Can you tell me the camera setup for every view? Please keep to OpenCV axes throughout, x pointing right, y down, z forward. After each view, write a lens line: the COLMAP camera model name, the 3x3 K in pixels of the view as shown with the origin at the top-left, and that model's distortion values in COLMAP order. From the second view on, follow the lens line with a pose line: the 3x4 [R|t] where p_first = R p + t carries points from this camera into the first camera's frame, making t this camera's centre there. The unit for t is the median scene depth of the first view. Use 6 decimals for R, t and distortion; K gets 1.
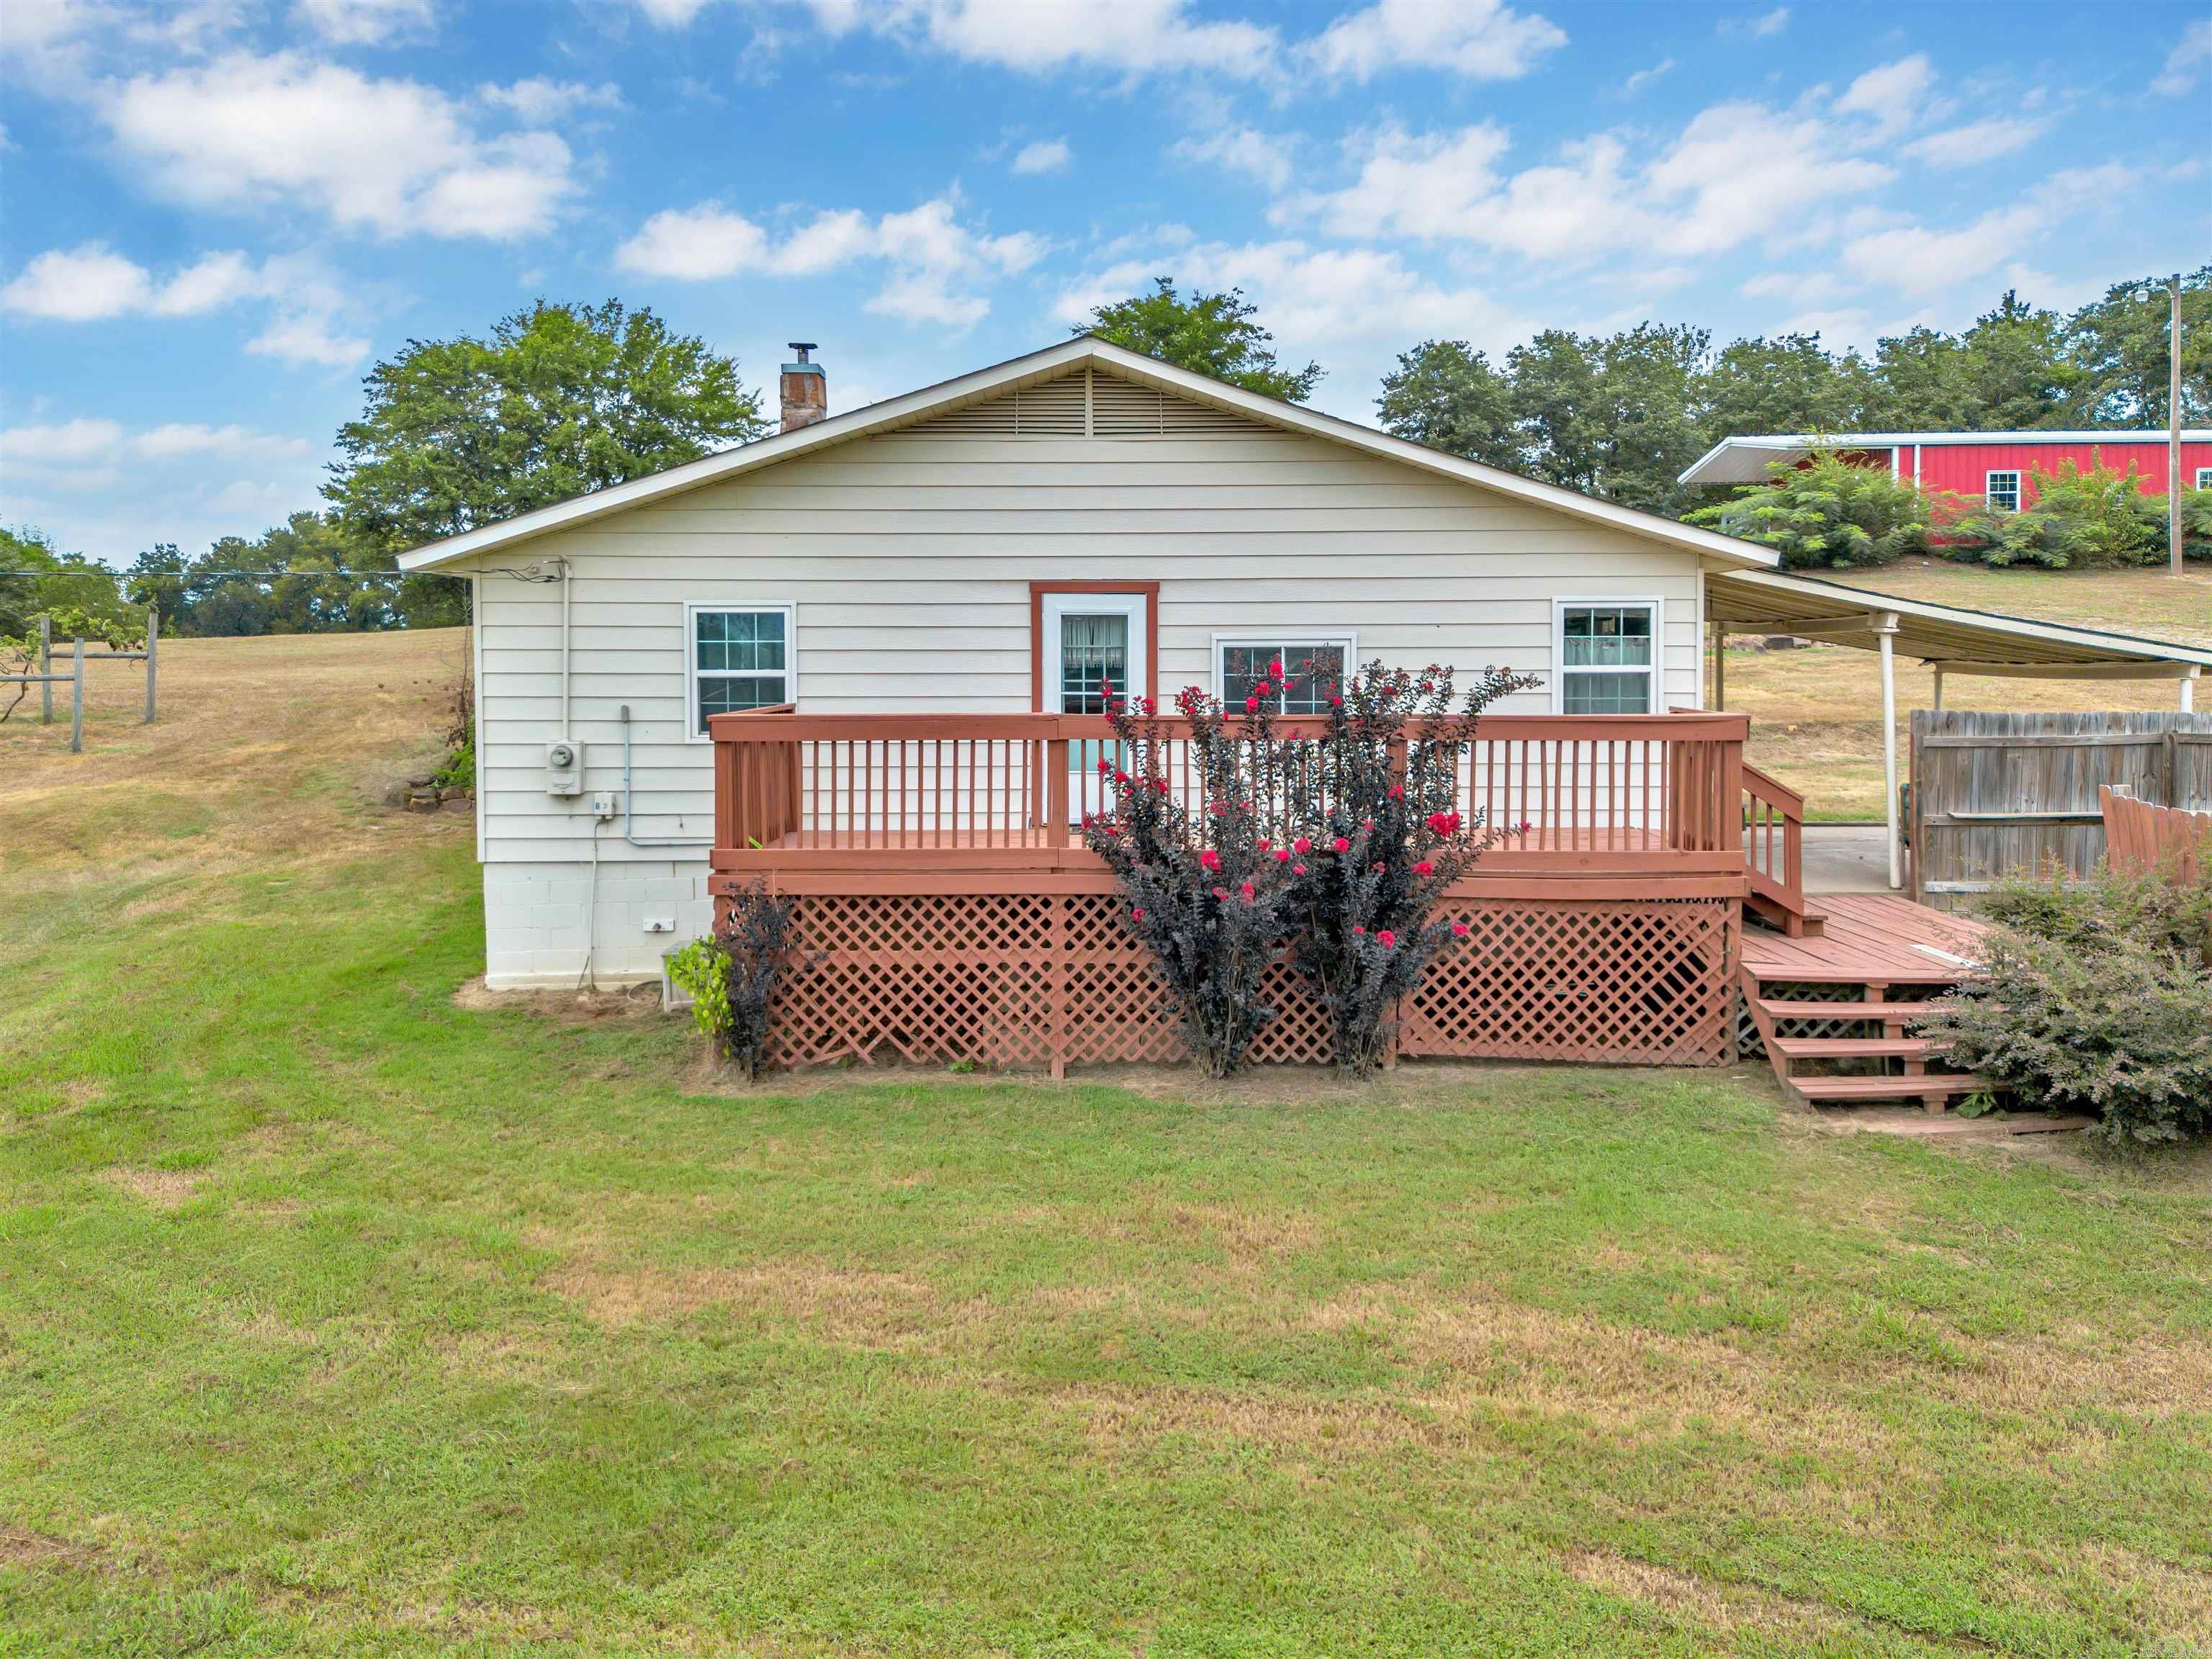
lens RADIAL K [[1571.3, 0, 1106.1], [0, 1571.3, 662.5], [0, 0, 1]] dist [0.063425, -0.044518]
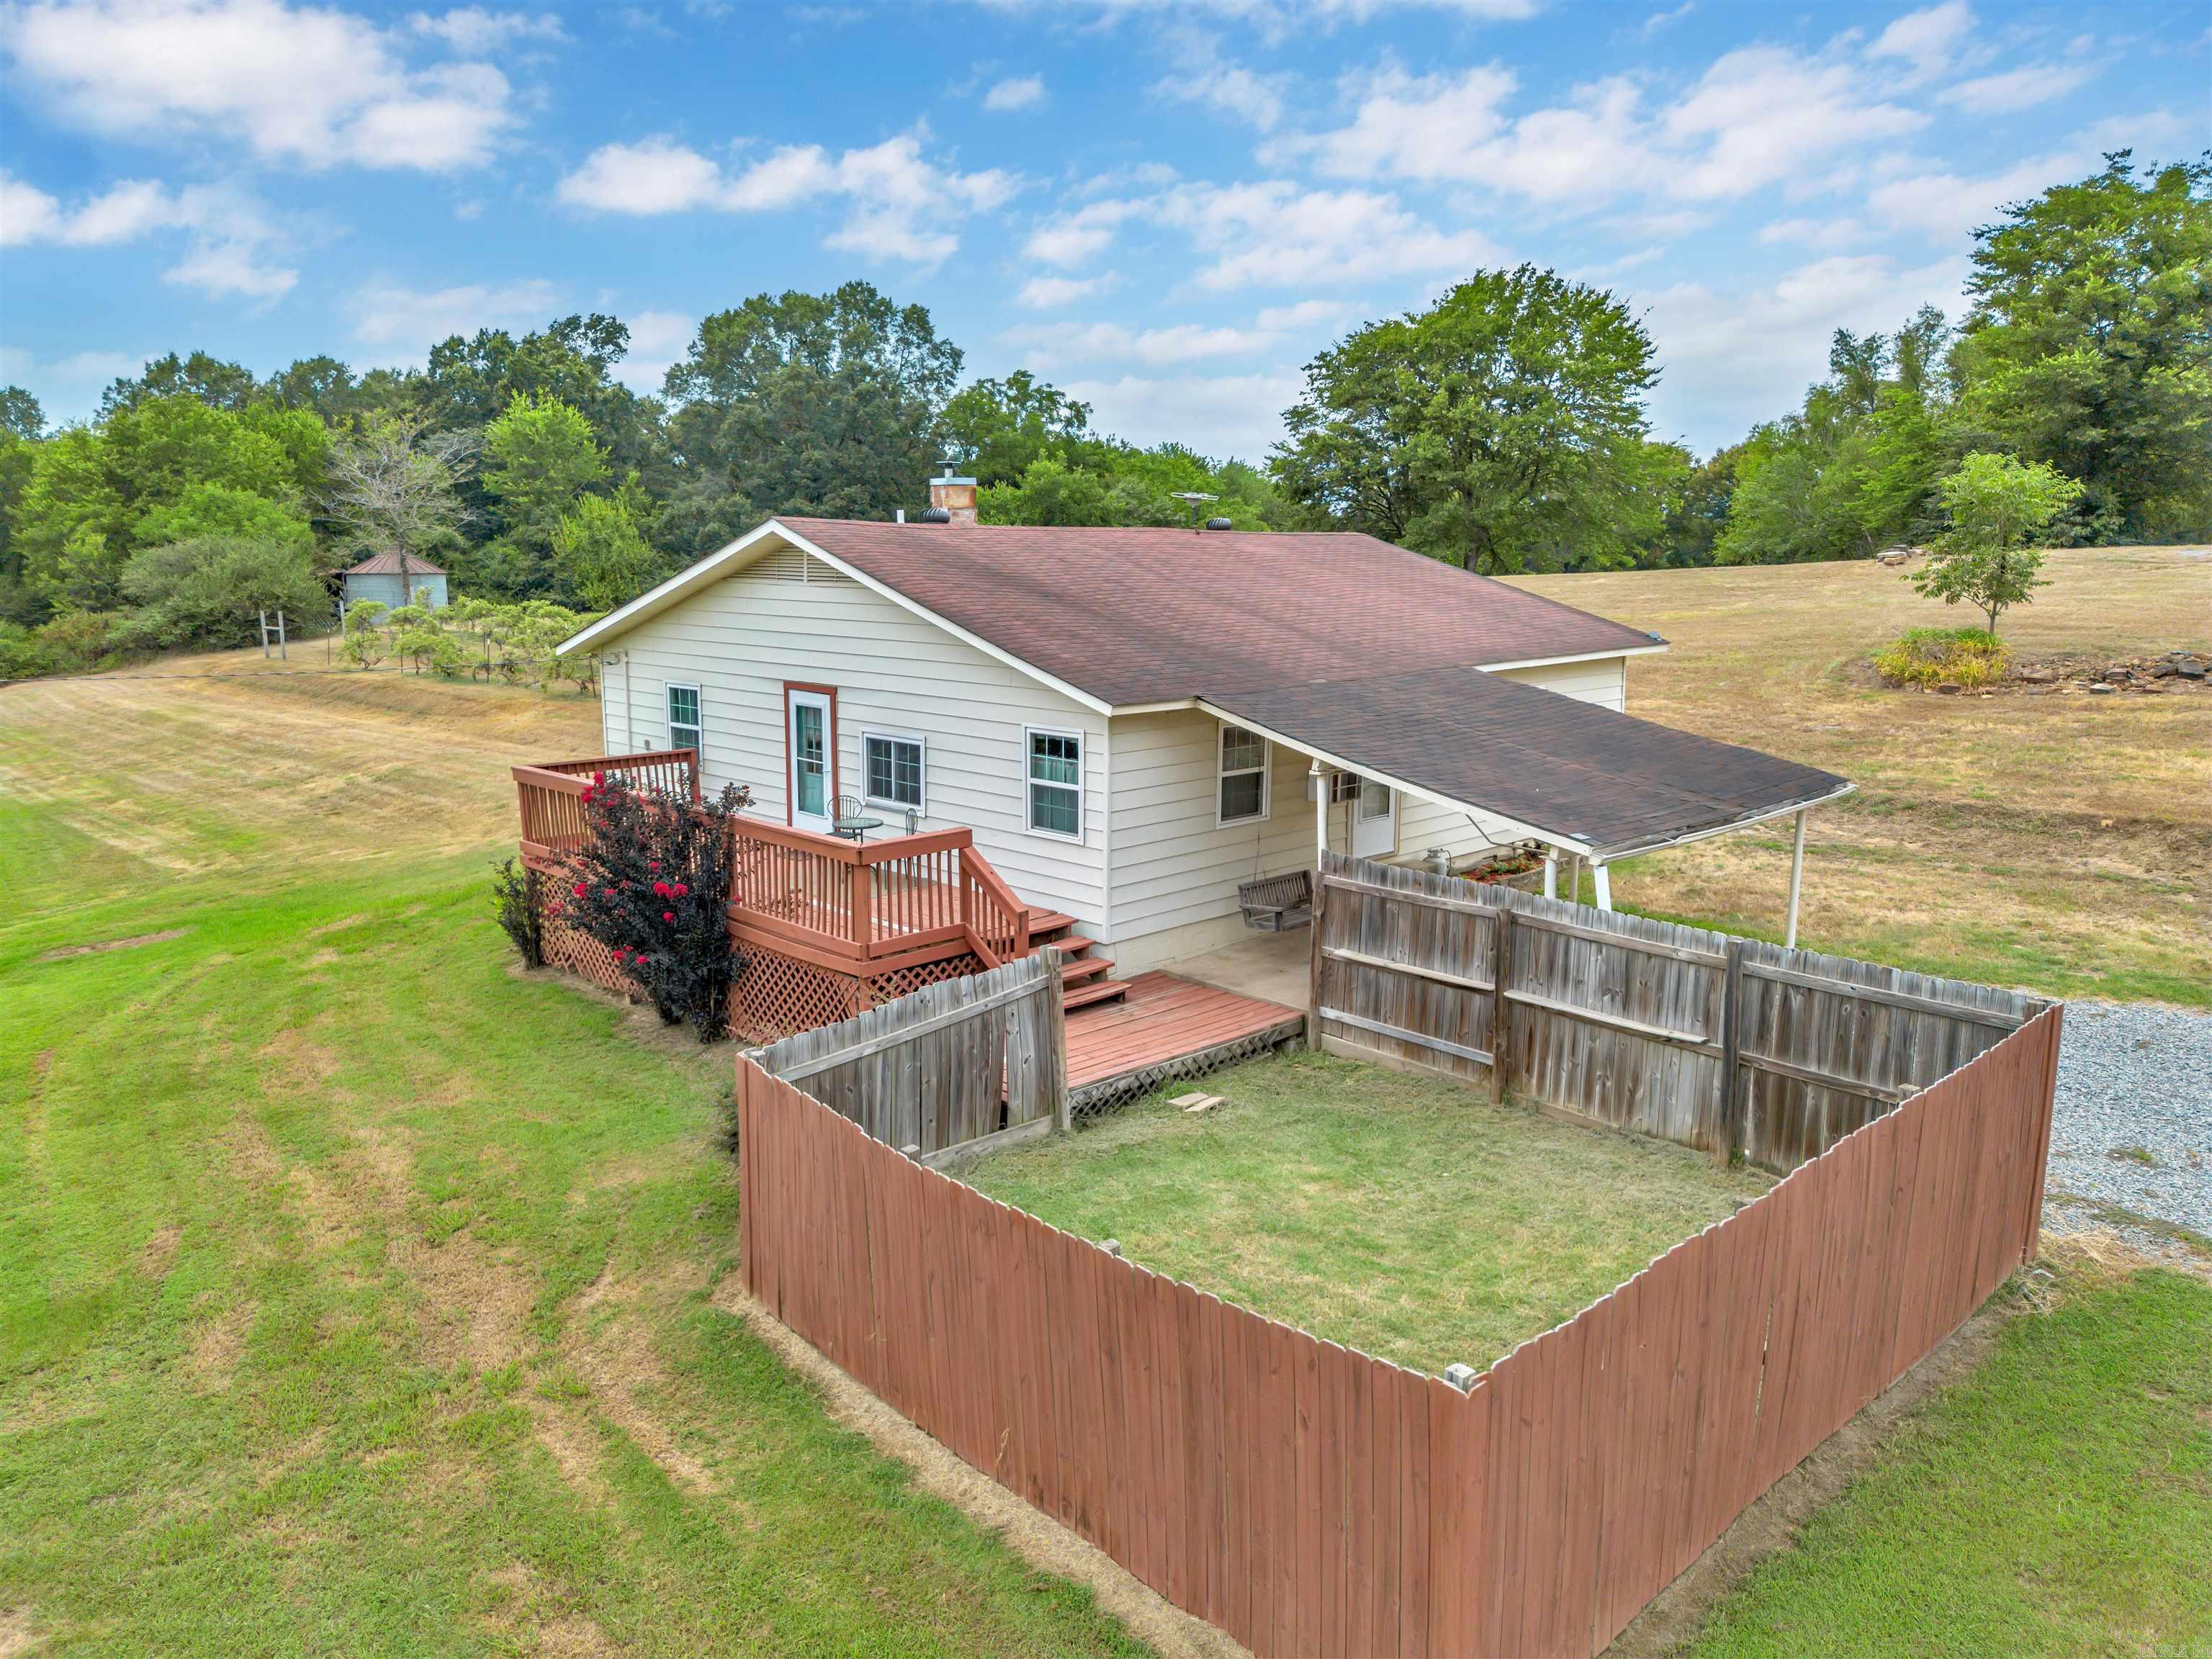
lens RADIAL K [[1553.7, 0, 1106.0], [0, 1553.7, 829.5], [0, 0, 1]] dist [0.051553, -0.045225]
pose [[0.702661, 0.129006, -0.699732, 1.176181], [-0.009322, 0.985011, 0.172240, -0.165797], [0.711464, -0.114504, 0.693331, 0.203460]]
